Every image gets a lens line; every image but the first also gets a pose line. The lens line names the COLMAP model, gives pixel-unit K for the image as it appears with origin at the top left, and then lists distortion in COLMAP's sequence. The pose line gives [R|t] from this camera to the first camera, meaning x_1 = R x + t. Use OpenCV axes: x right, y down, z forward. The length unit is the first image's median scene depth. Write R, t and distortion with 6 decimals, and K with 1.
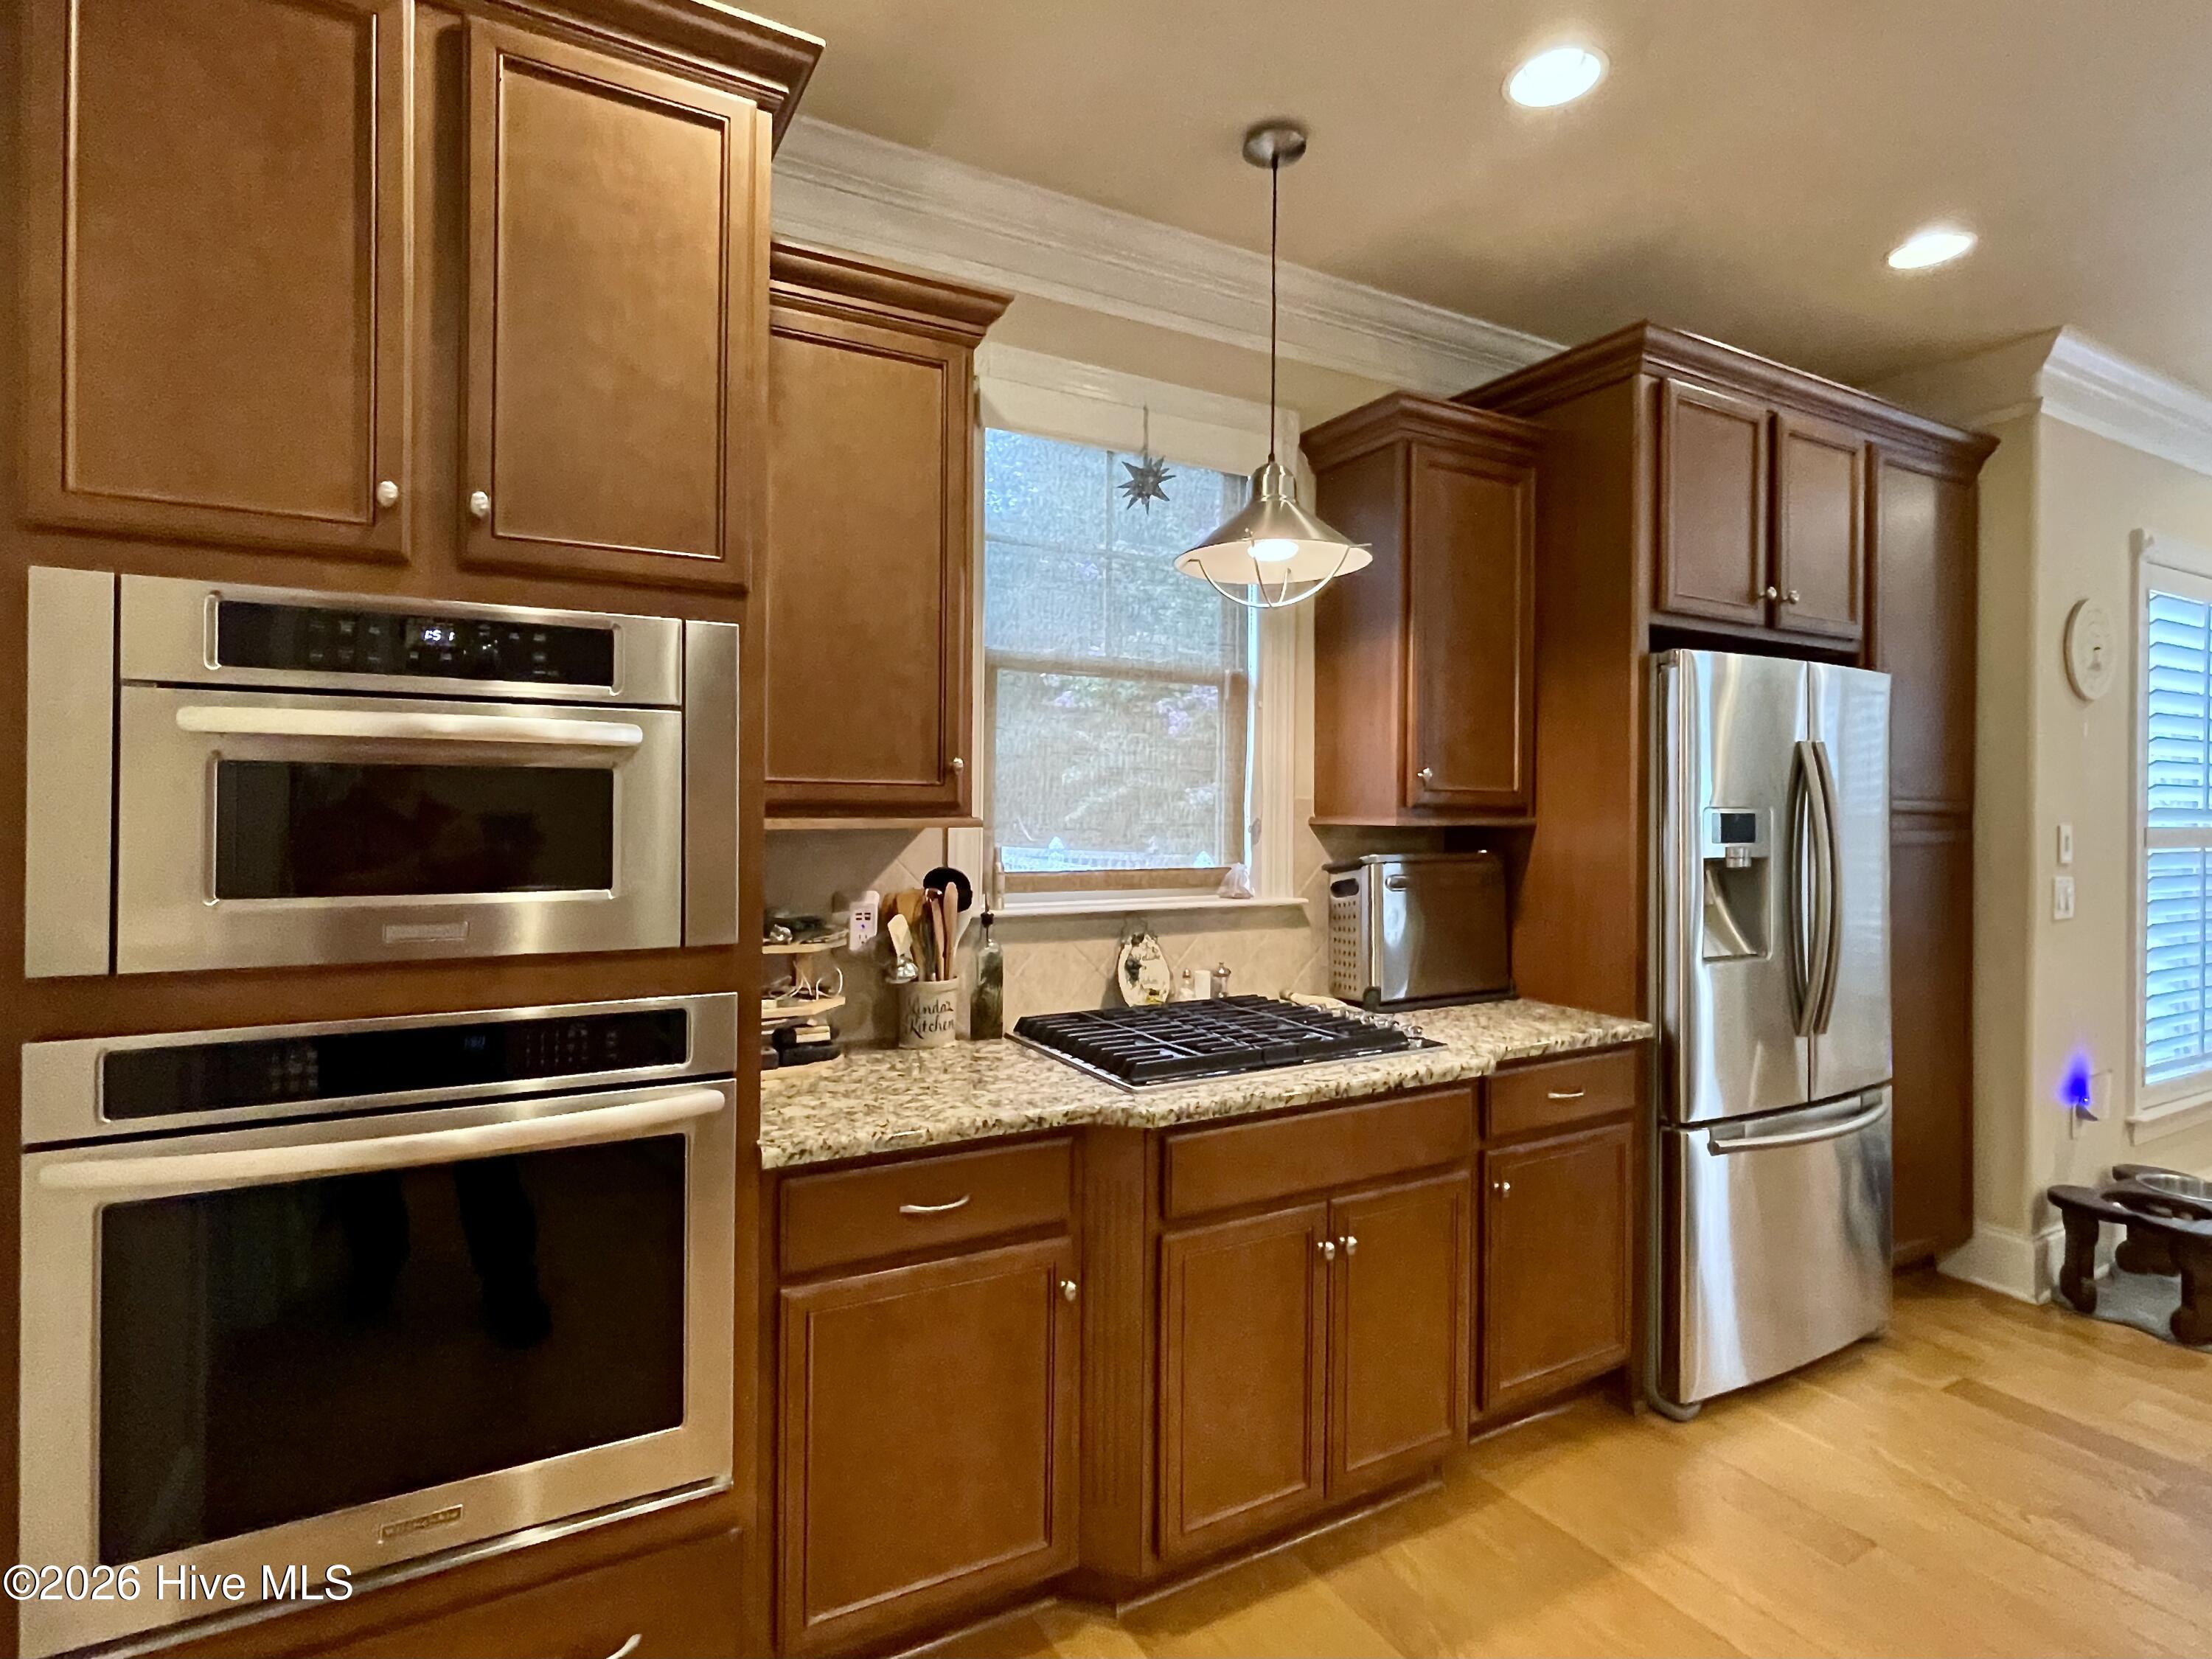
lens RADIAL K [[1105.4, 0, 1116.8], [0, 1105.4, 811.3], [0, 0, 1]] dist [-0.005008, -0.000438]
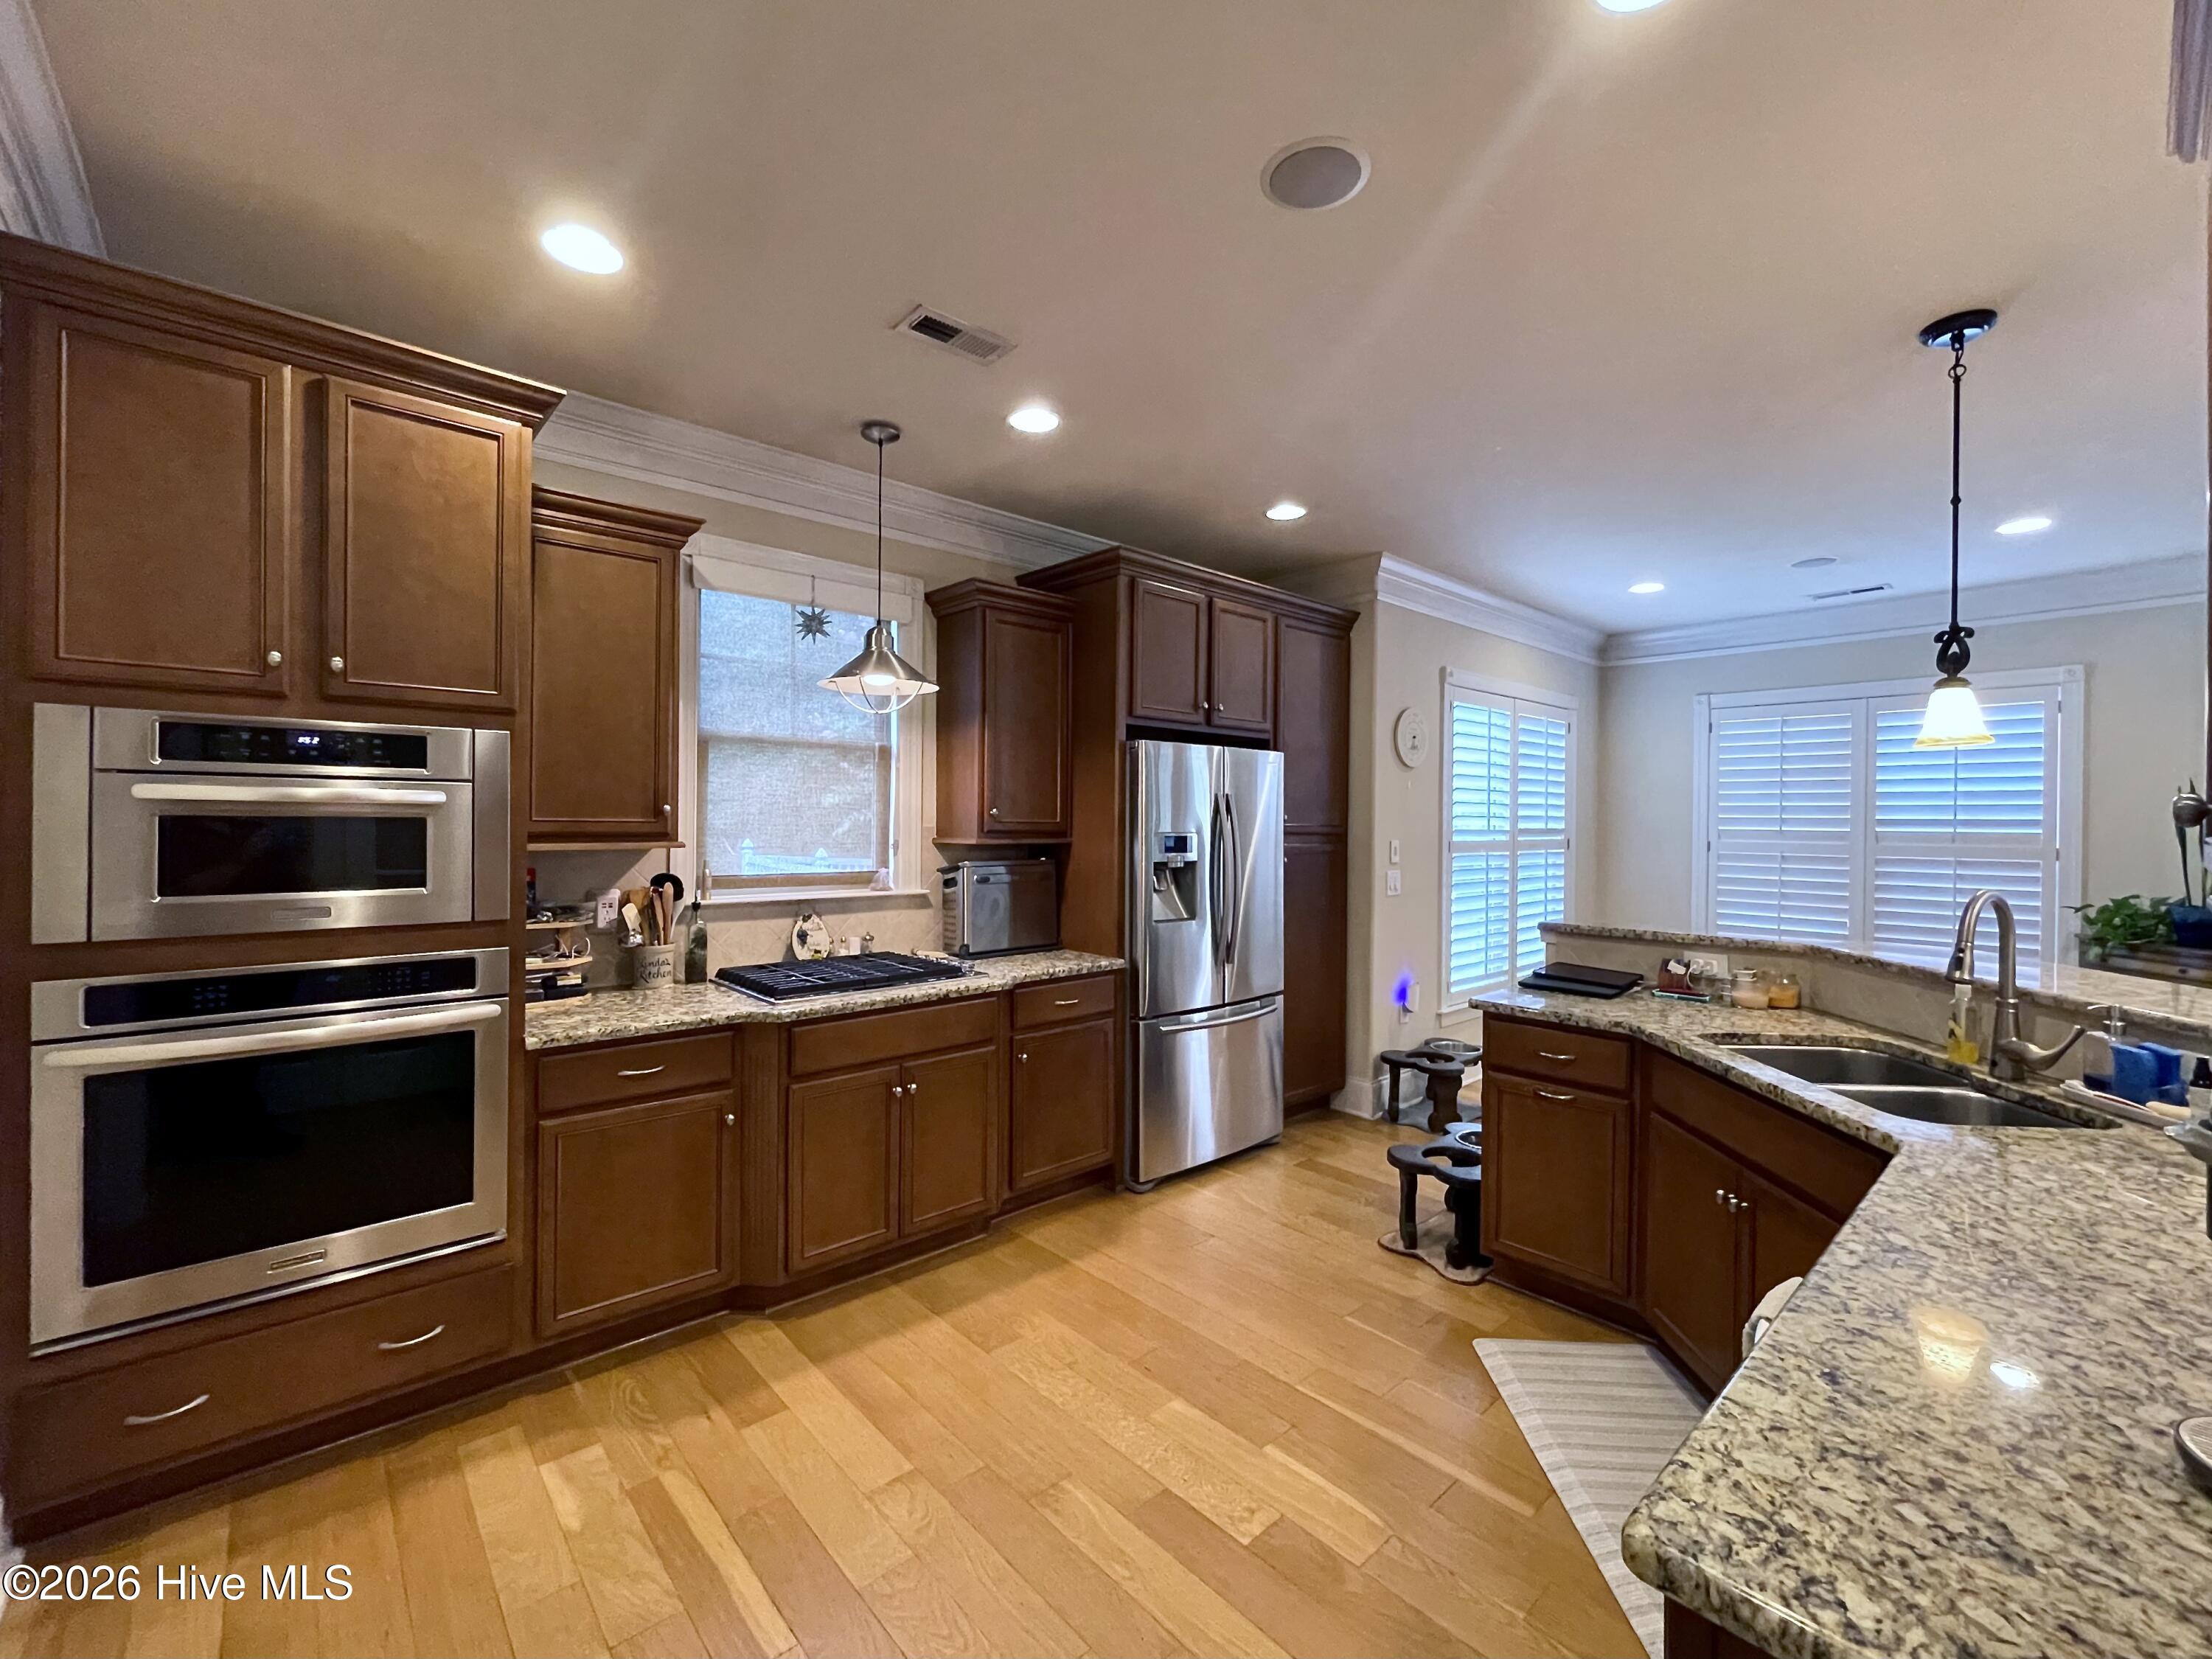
lens RADIAL K [[903.9, 0, 1110.5], [0, 903.9, 824.9], [0, 0, 1]] dist [0.001646, 0.000194]
pose [[0.973046, -0.000304, 0.230610, 0.167623], [0.000143, 1.000000, 0.000717, -0.018861], [-0.230610, -0.000665, 0.973046, -0.404735]]
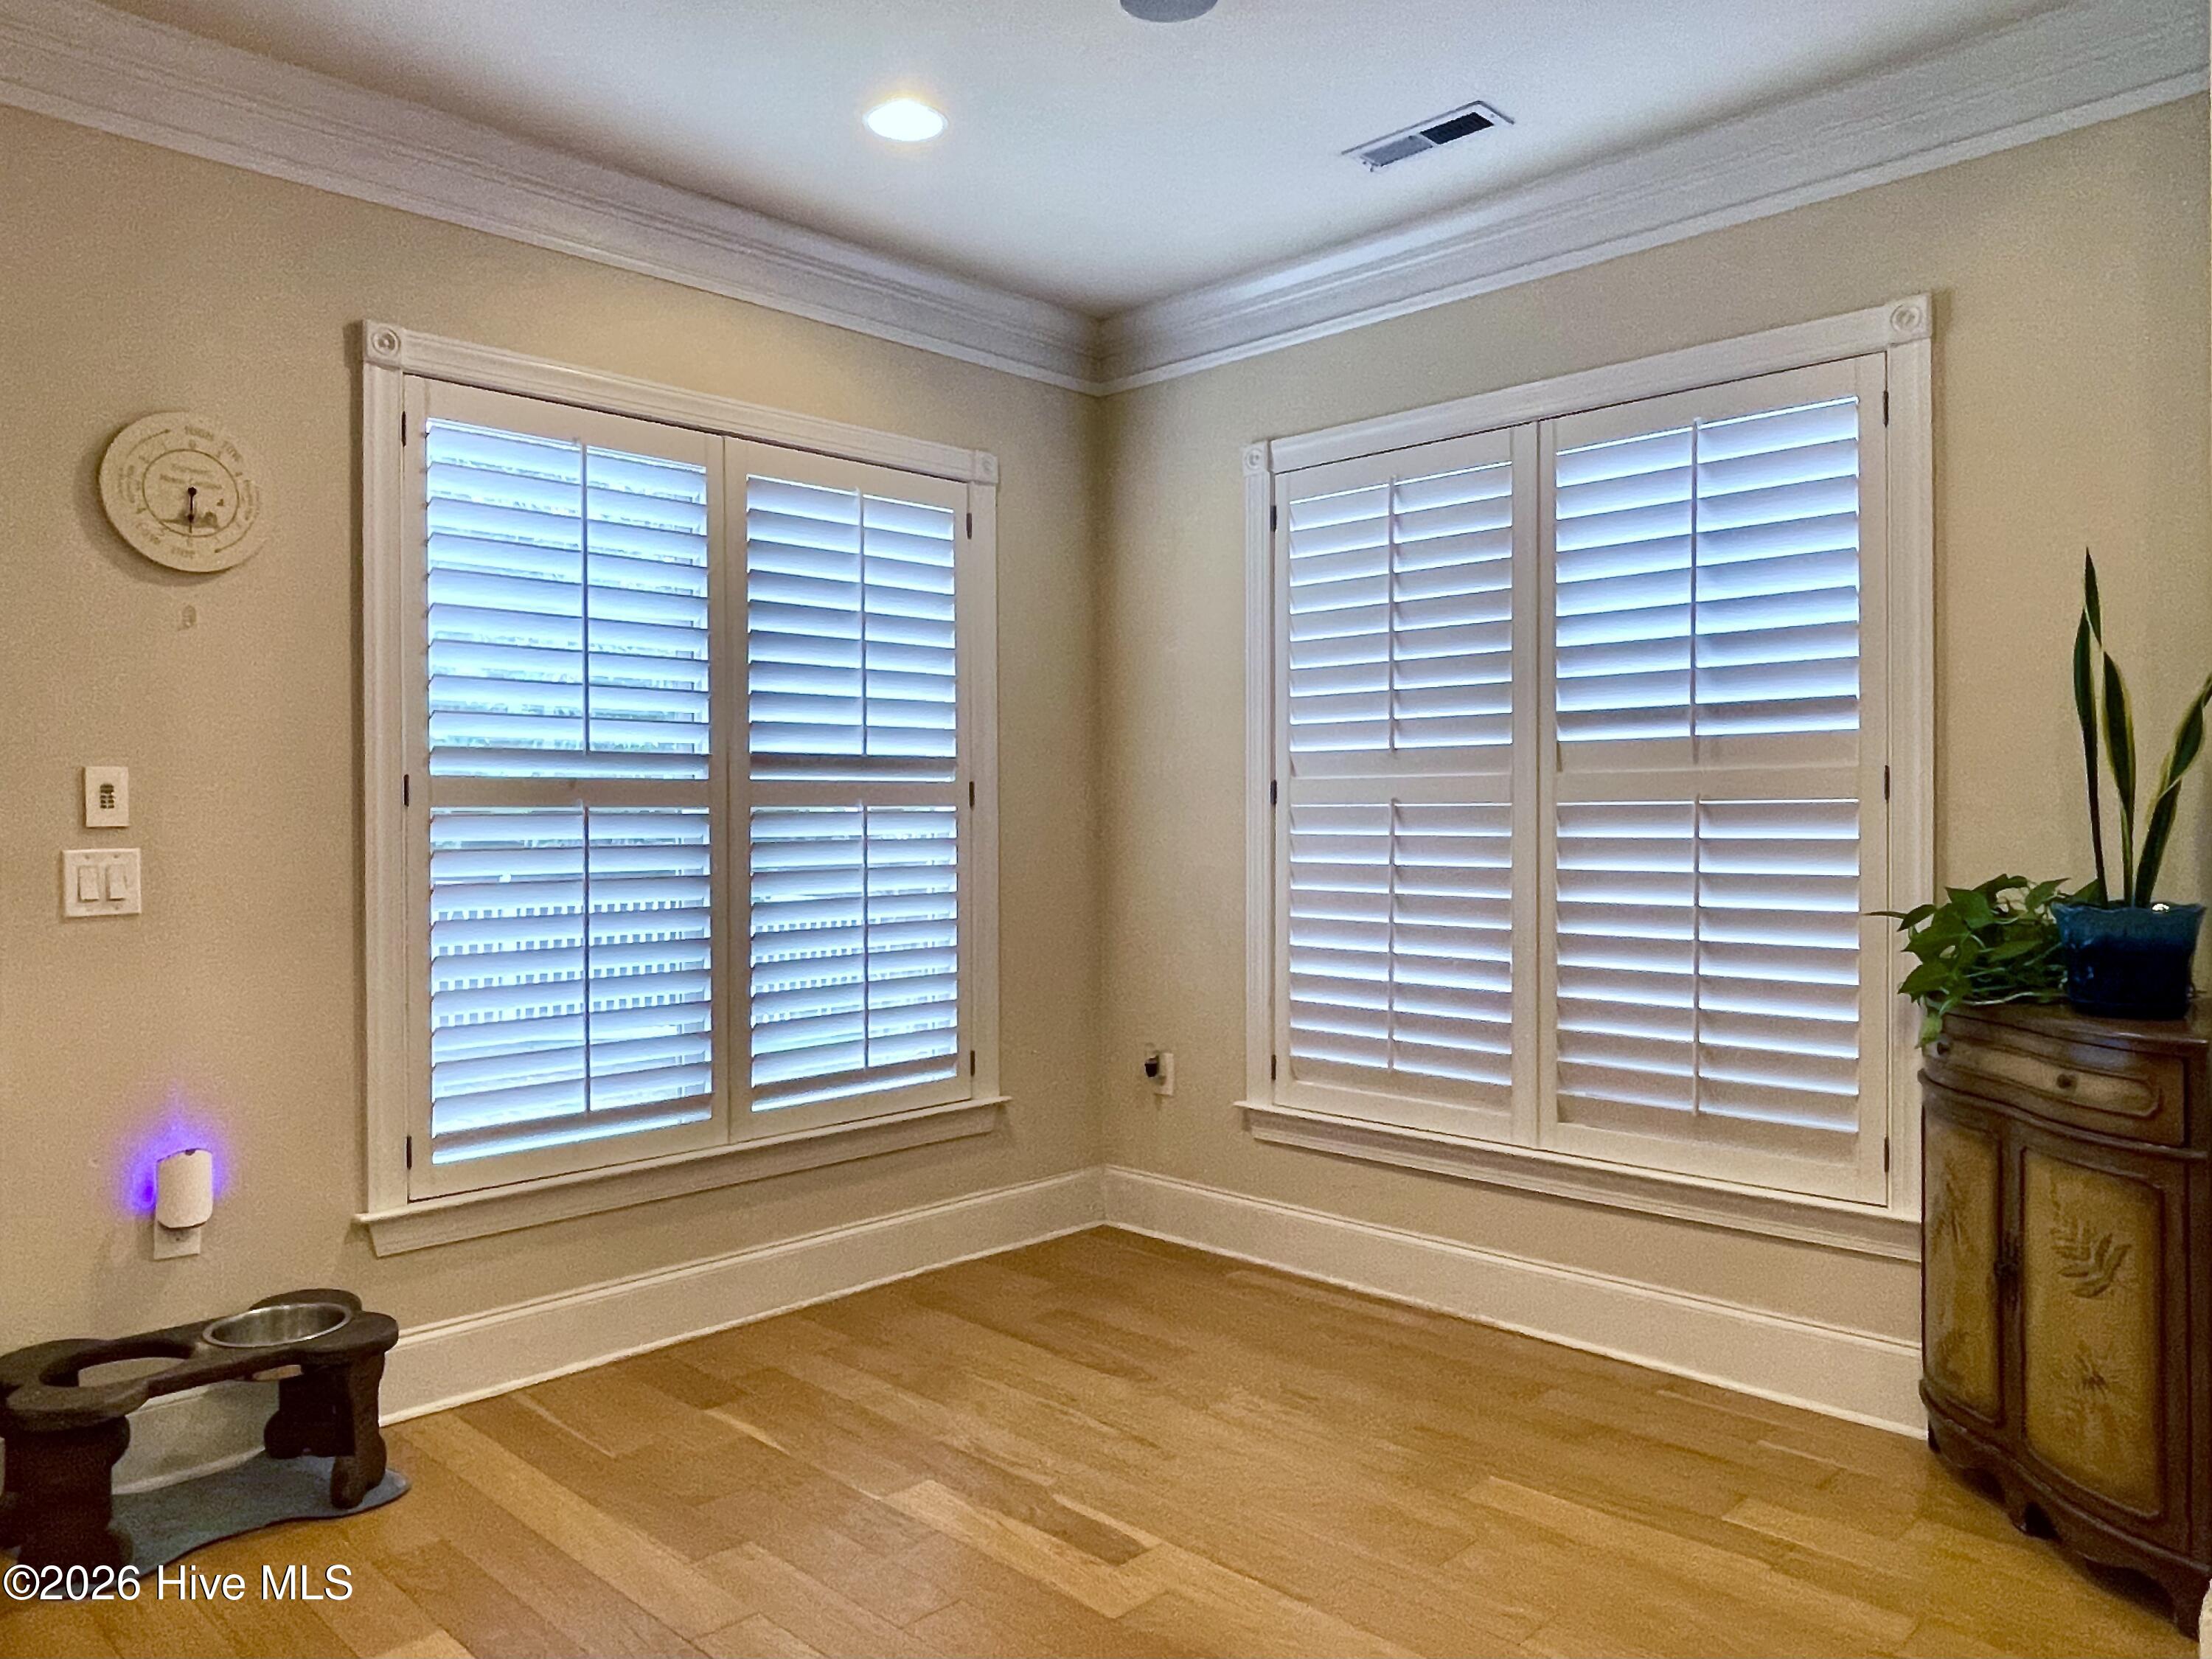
lens RADIAL K [[1478.6, 0, 1100.5], [0, 1478.6, 822.5], [0, 0, 1]] dist [-0.005211, -0.002613]
pose [[0.961230, -0.016281, 0.275268, 1.815822], [0.016150, 0.999866, 0.002746, 0.078478], [-0.275275, 0.001806, 0.961364, 0.054618]]
